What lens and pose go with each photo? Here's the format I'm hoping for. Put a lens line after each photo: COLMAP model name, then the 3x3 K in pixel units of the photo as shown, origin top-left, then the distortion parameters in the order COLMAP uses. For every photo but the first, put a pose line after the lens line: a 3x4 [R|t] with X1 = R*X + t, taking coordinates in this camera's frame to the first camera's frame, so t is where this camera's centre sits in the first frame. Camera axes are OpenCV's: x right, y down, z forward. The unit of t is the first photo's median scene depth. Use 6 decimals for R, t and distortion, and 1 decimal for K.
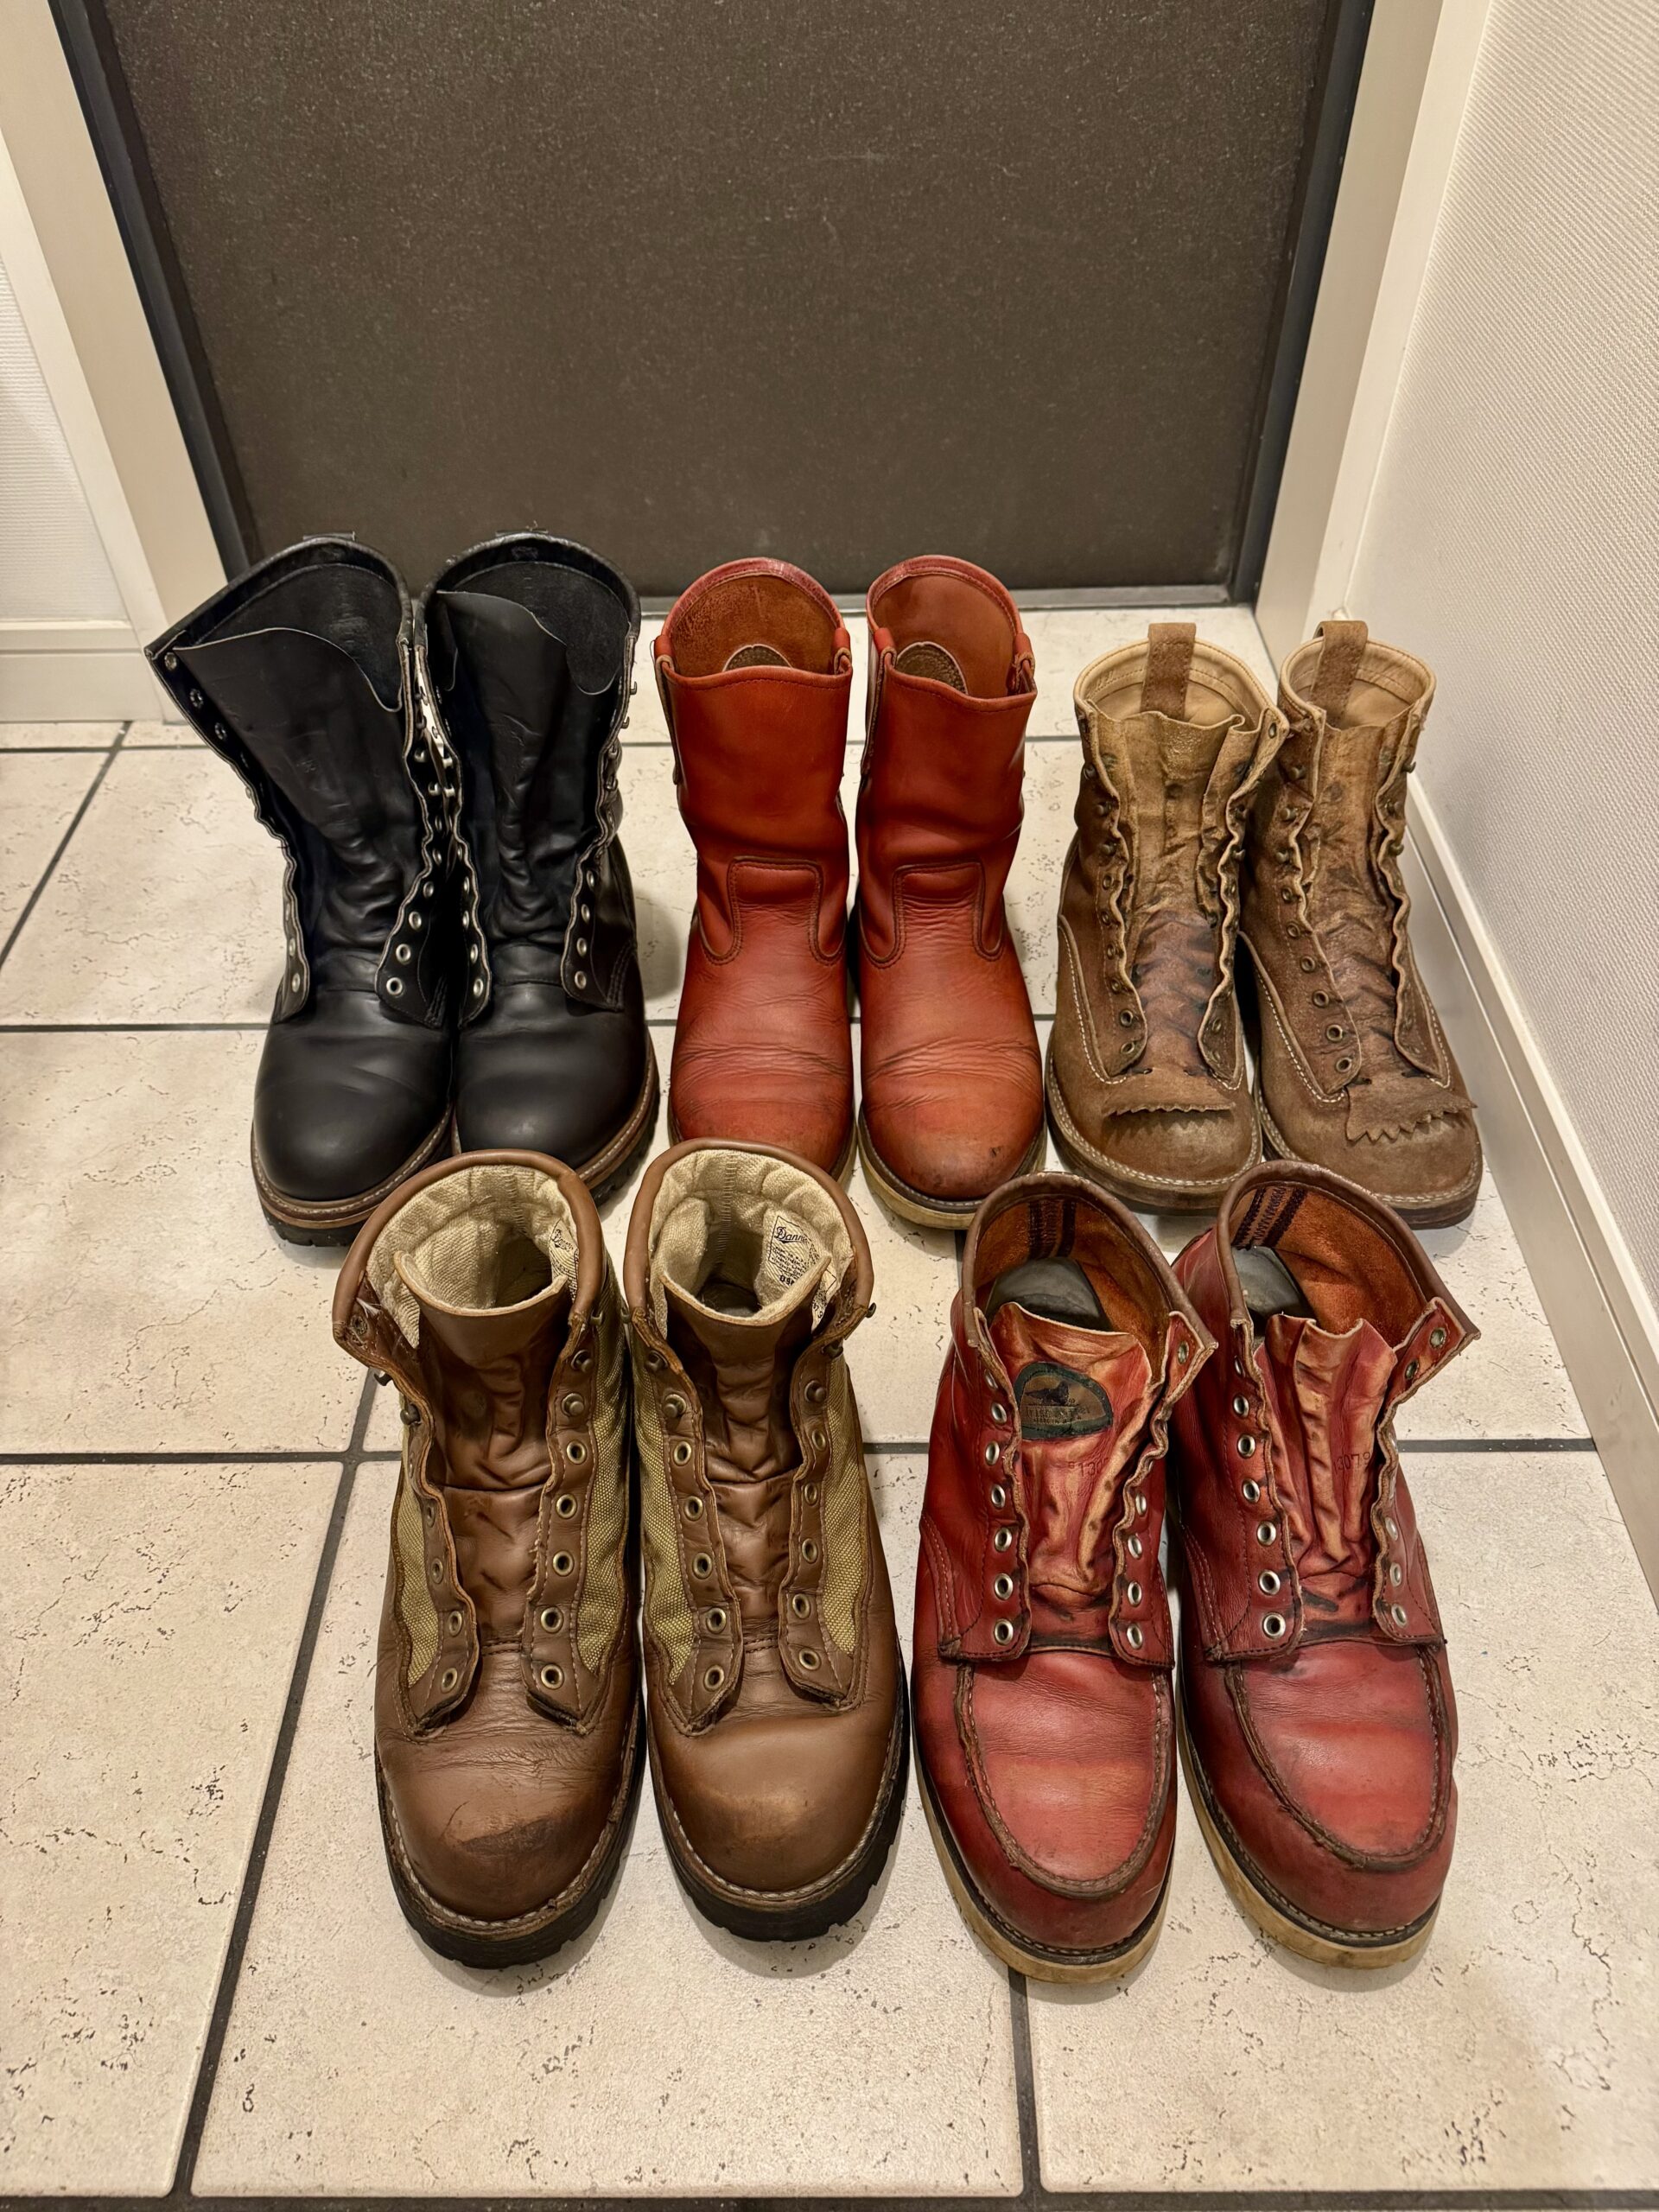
lens RADIAL K [[1587.7, 0, 829.5], [0, 1587.7, 1106.0], [0, 0, 1]] dist [0.009155, -0.023645]
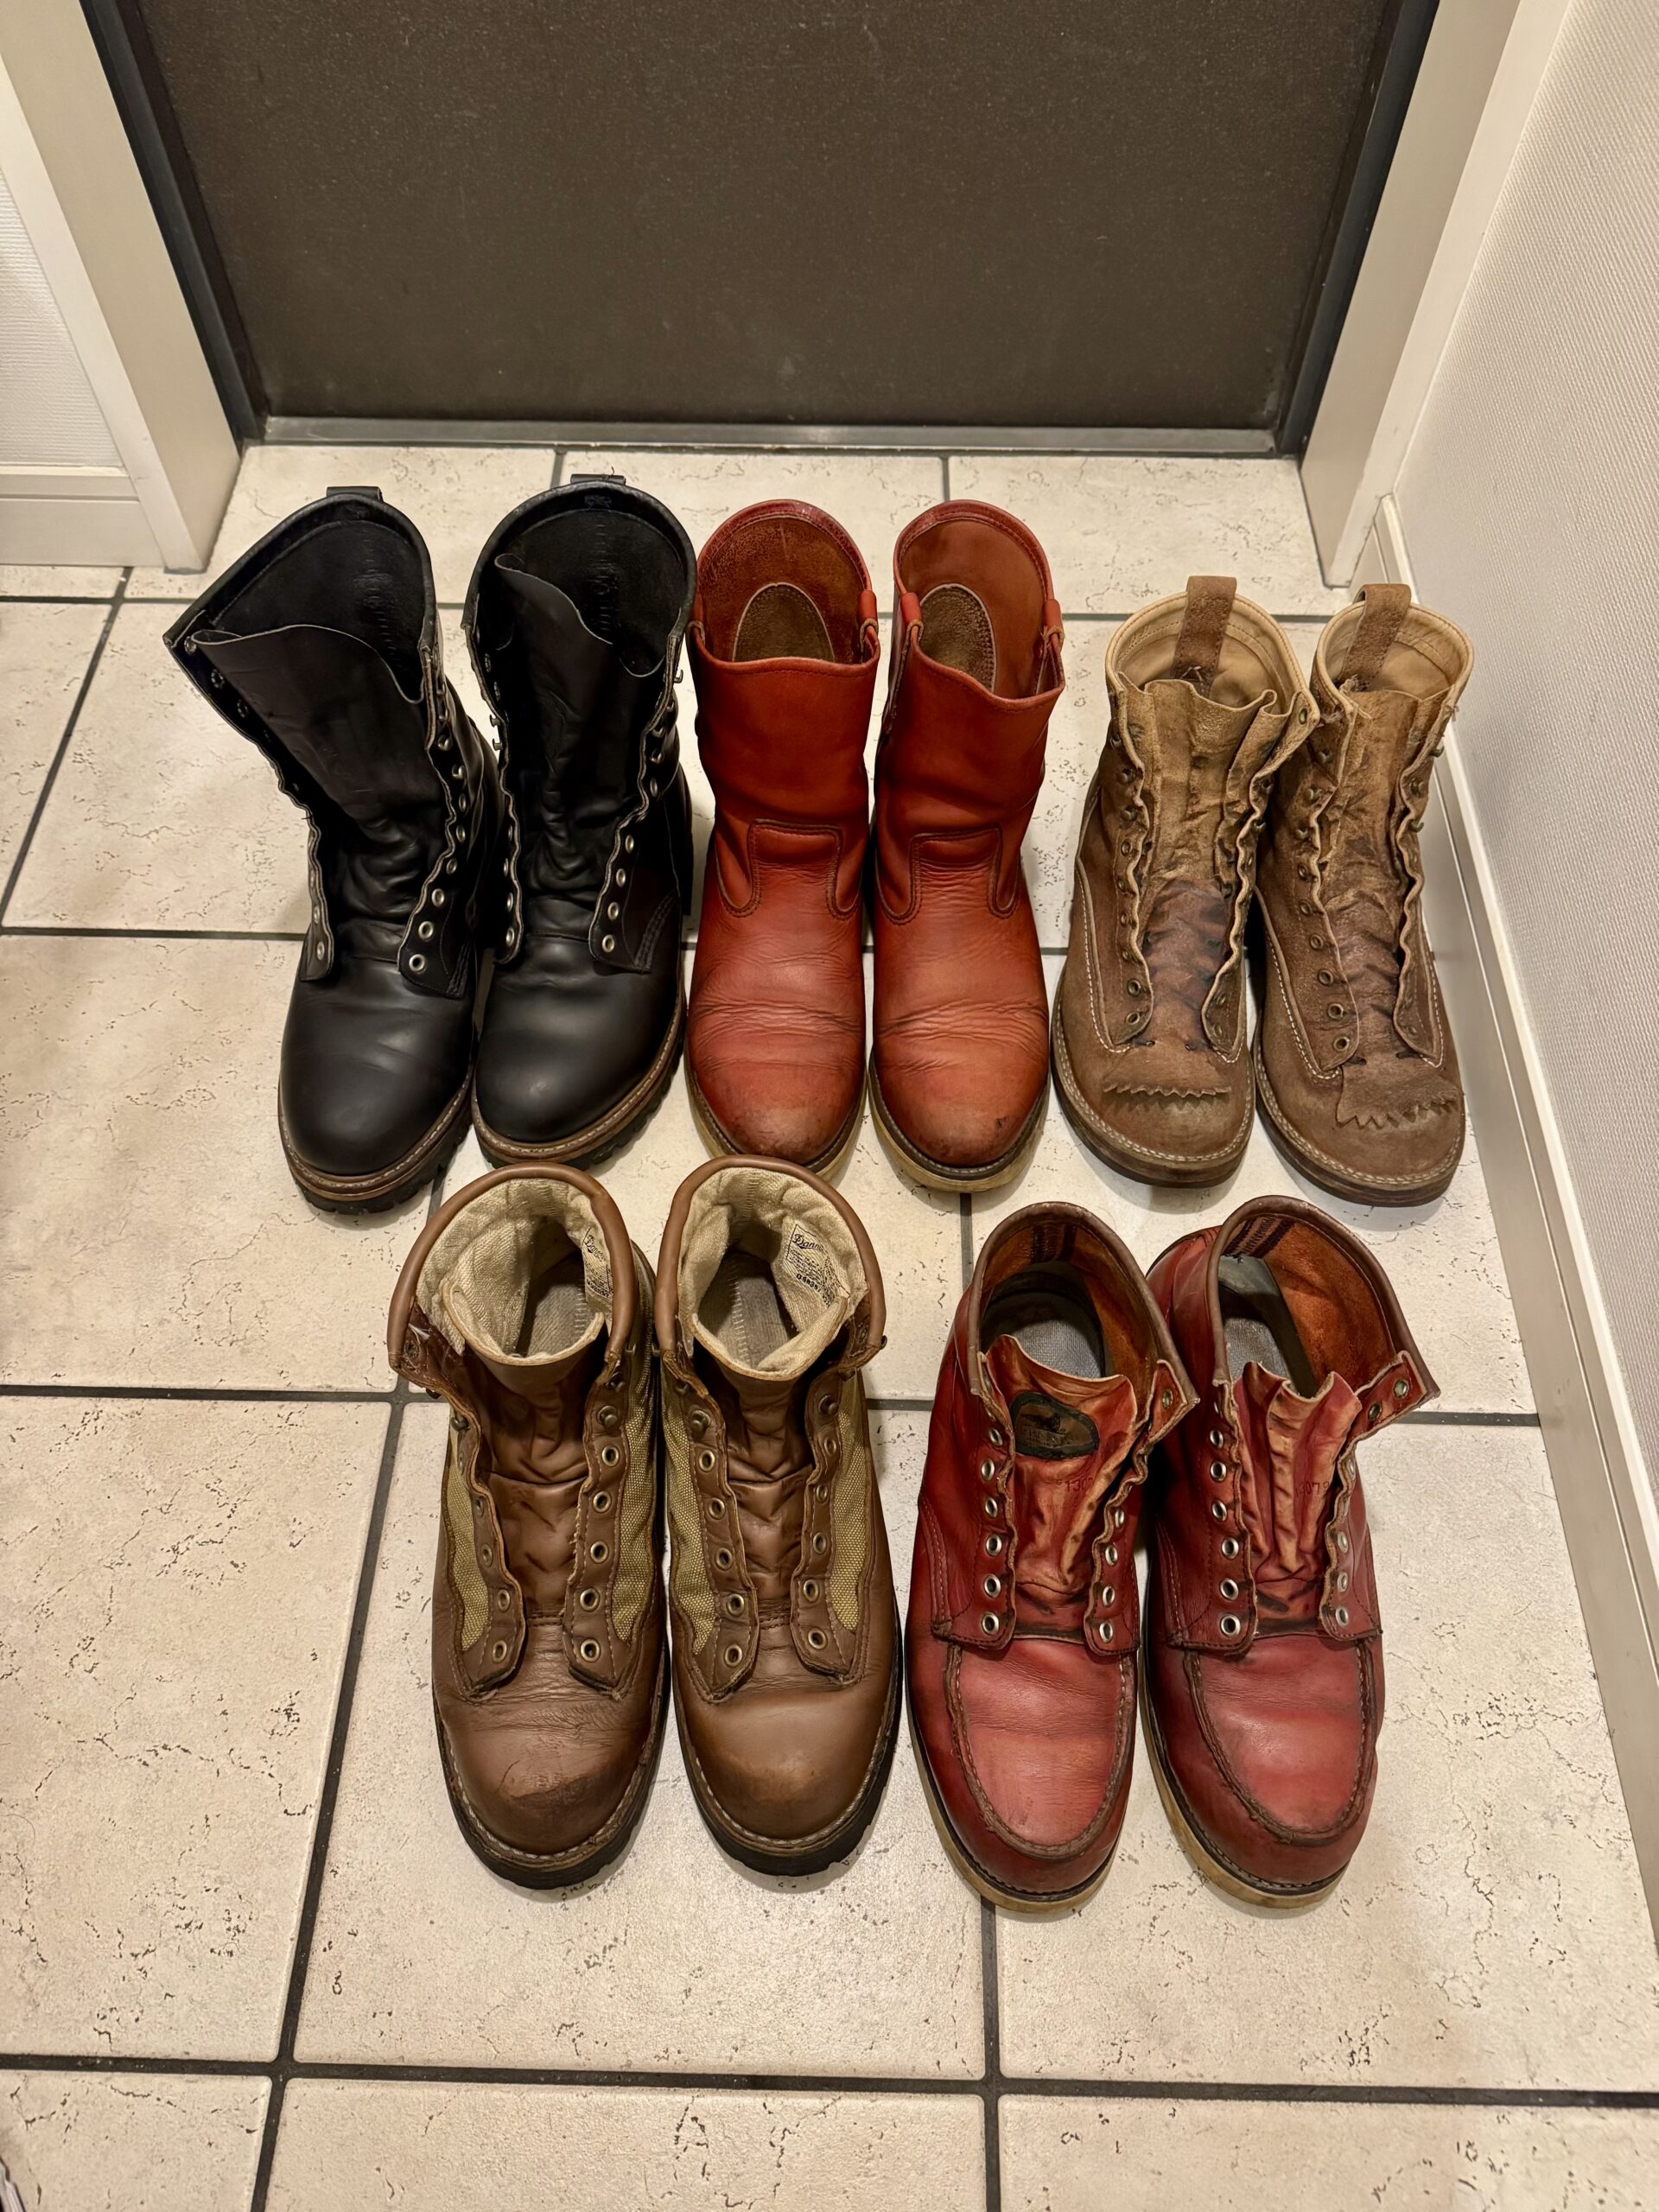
lens RADIAL K [[1577.3, 0, 829.5], [0, 1577.3, 1106.0], [0, 0, 1]] dist [0.027822, -0.051583]
pose [[0.999617, 0.027123, 0.005507, -0.019704], [-0.027675, 0.977801, 0.207702, -0.245441], [0.000248, -0.207775, 0.978177, -0.021022]]
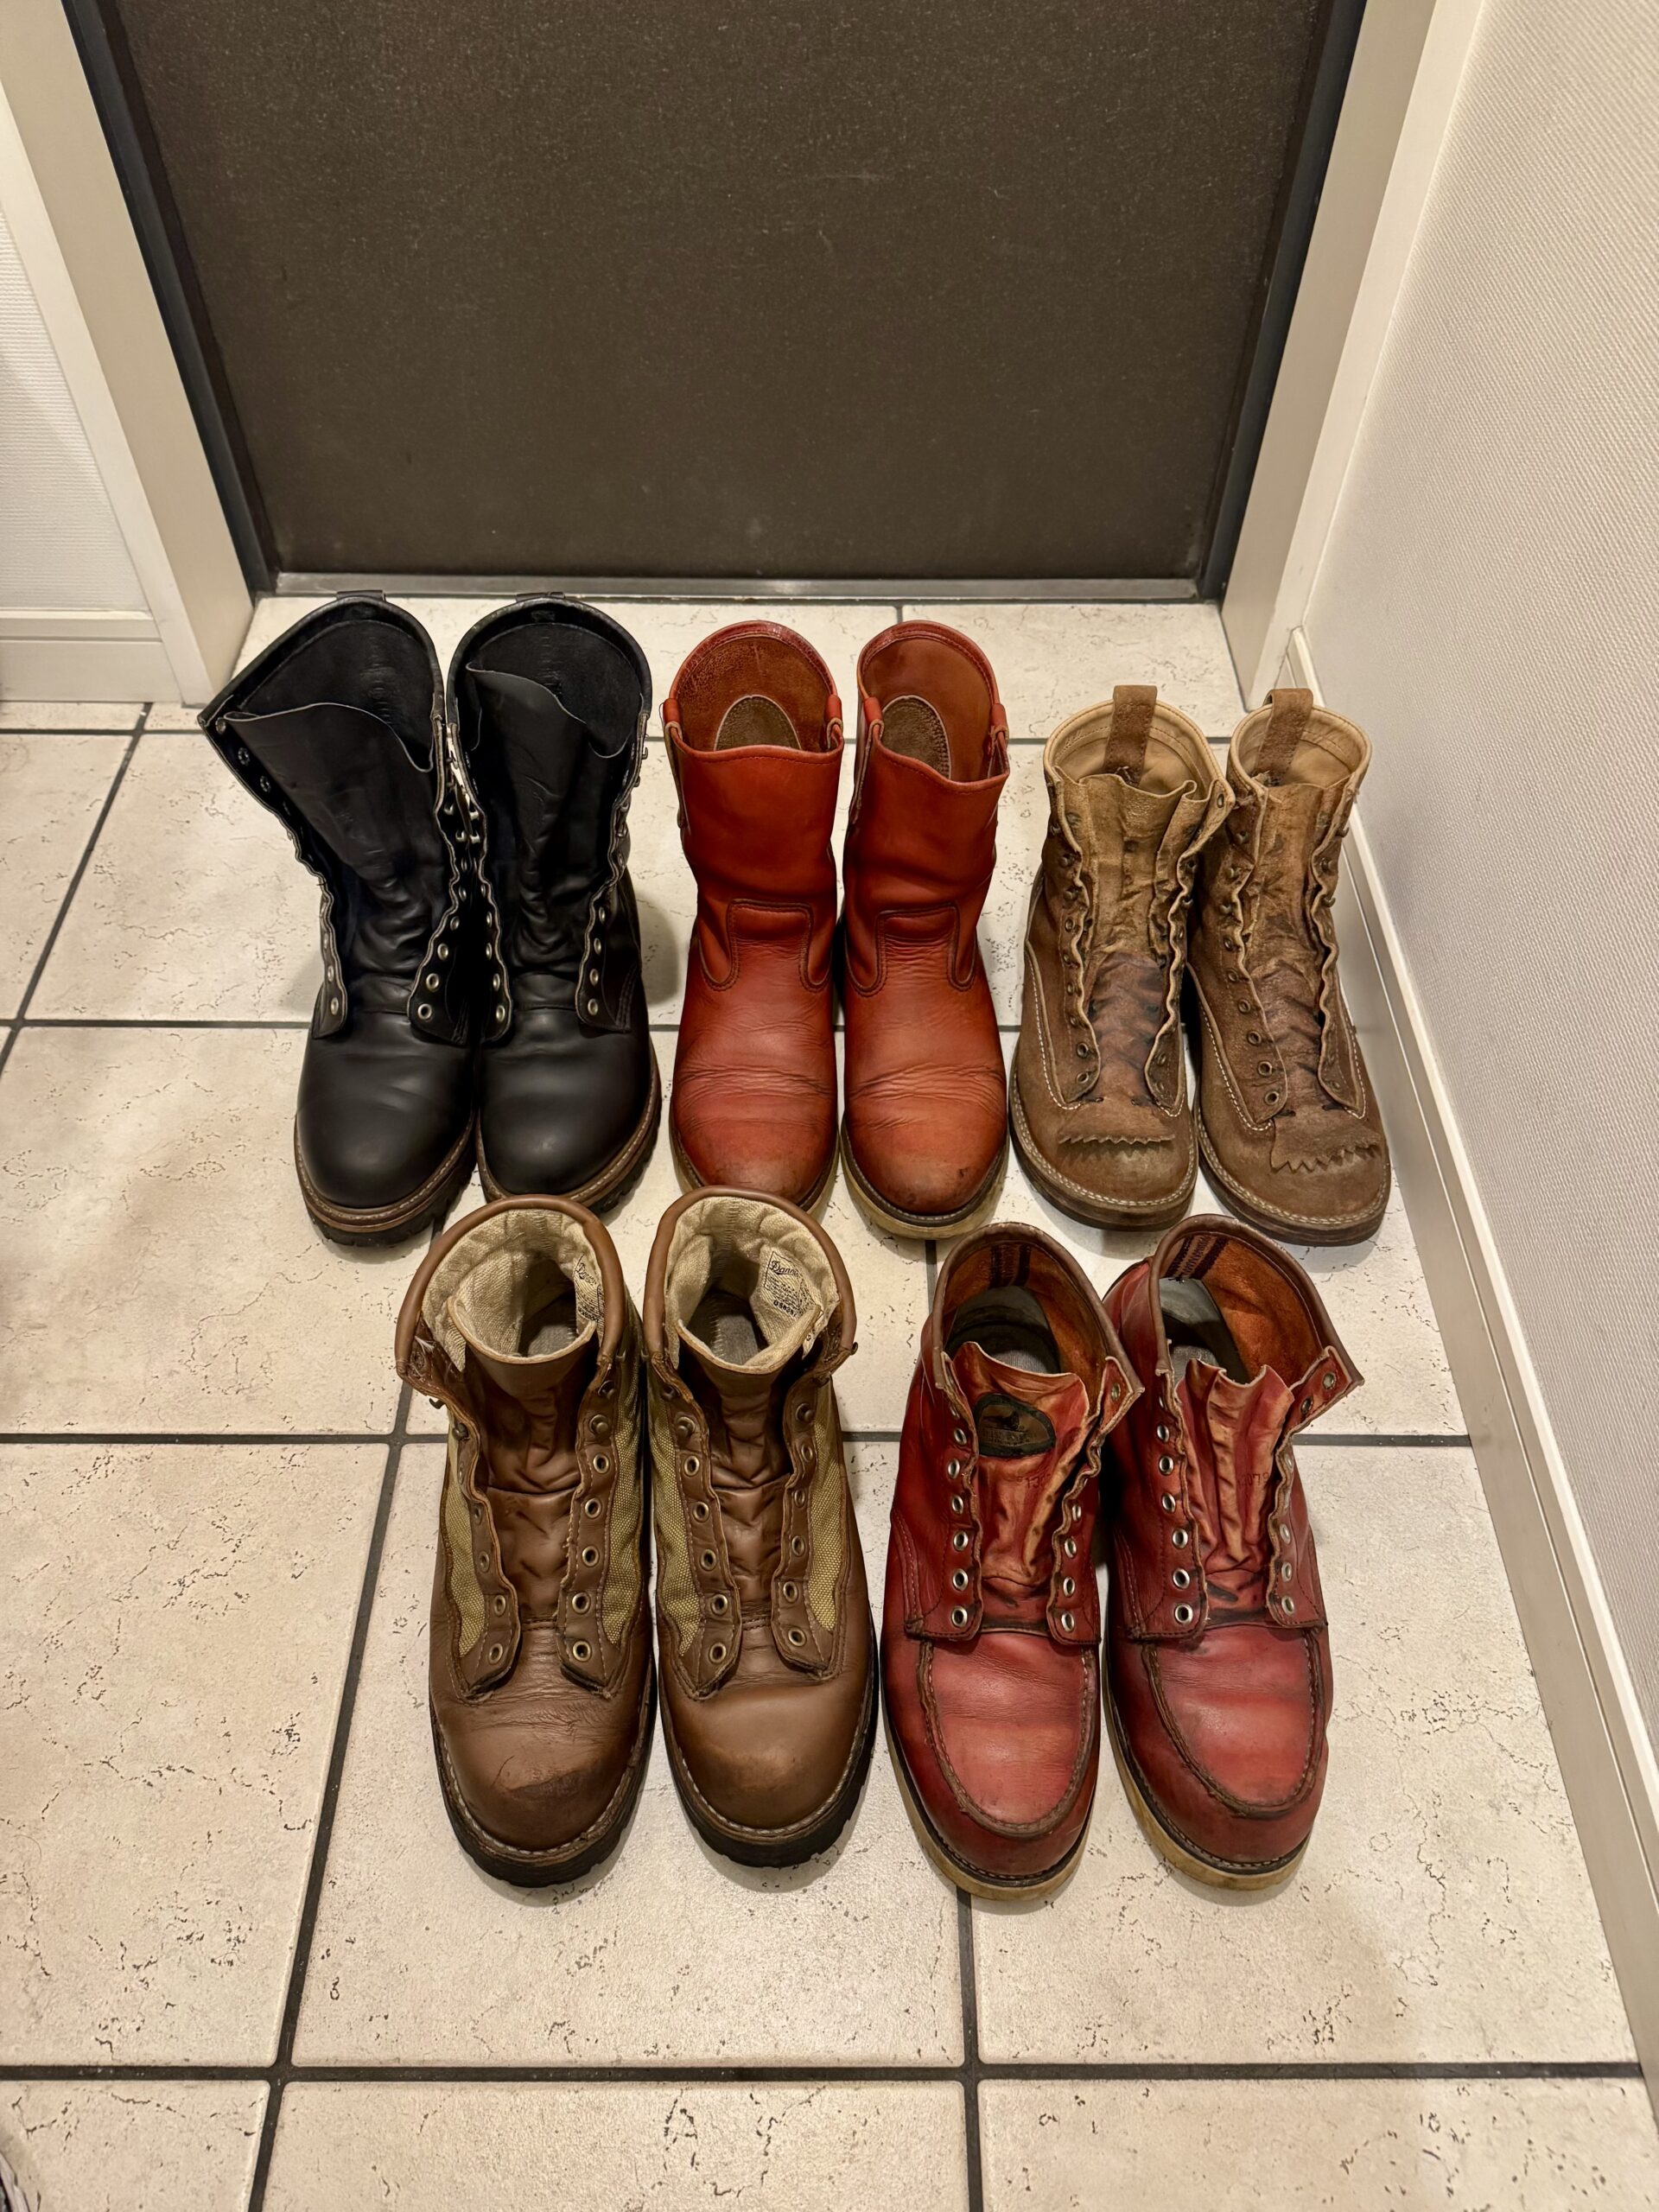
lens RADIAL K [[1586.4, 0, 834.7], [0, 1586.4, 1099.6], [0, 0, 1]] dist [0.031218, -0.058473]
pose [[0.999612, 0.014553, 0.023739, -0.017823], [-0.016702, 0.995527, 0.092991, -0.159834], [-0.022280, -0.093351, 0.995384, -0.150088]]
